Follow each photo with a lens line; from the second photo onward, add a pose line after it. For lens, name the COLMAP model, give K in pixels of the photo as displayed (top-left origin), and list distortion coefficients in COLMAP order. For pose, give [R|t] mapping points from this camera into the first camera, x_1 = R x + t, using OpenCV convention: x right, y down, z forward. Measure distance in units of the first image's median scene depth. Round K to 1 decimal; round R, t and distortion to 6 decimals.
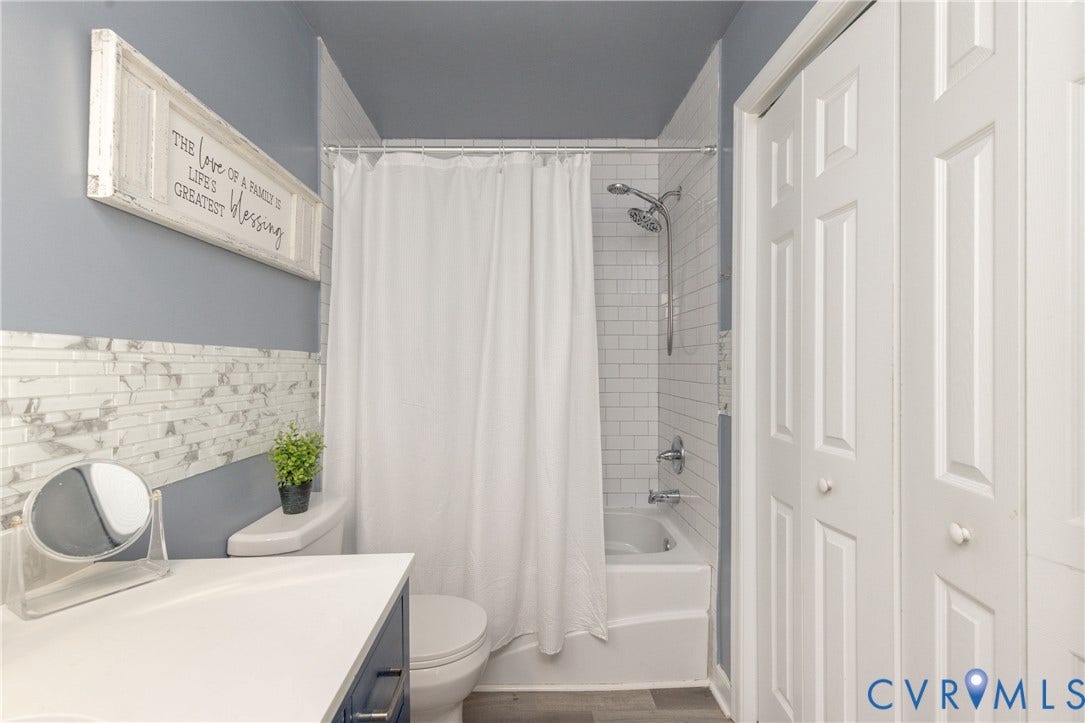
lens RADIAL K [[505.6, 0, 540.2], [0, 505.6, 360.5], [0, 0, 1]] dist [0.008870, -0.001994]
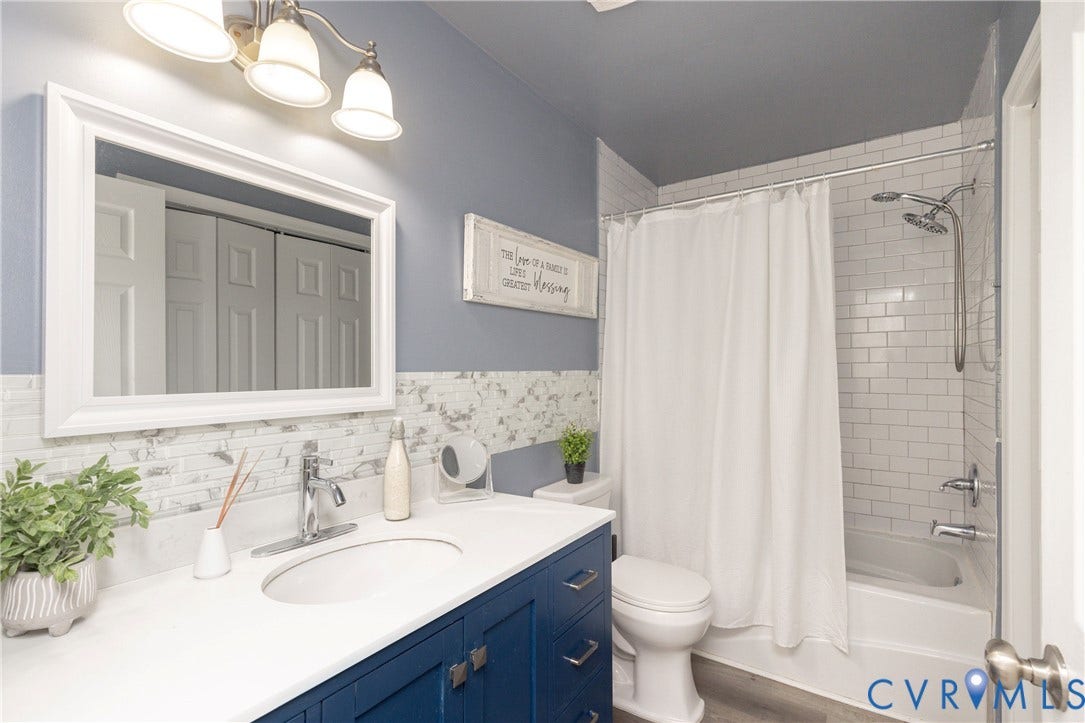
lens RADIAL K [[505.6, 0, 543.7], [0, 505.6, 360.1], [0, 0, 1]] dist [0.008870, -0.001994]
pose [[0.818140, -0.003743, -0.575007, 0.243468], [0.002895, 0.999993, -0.002390, -0.043626], [0.575012, 0.000291, 0.818145, -0.209217]]
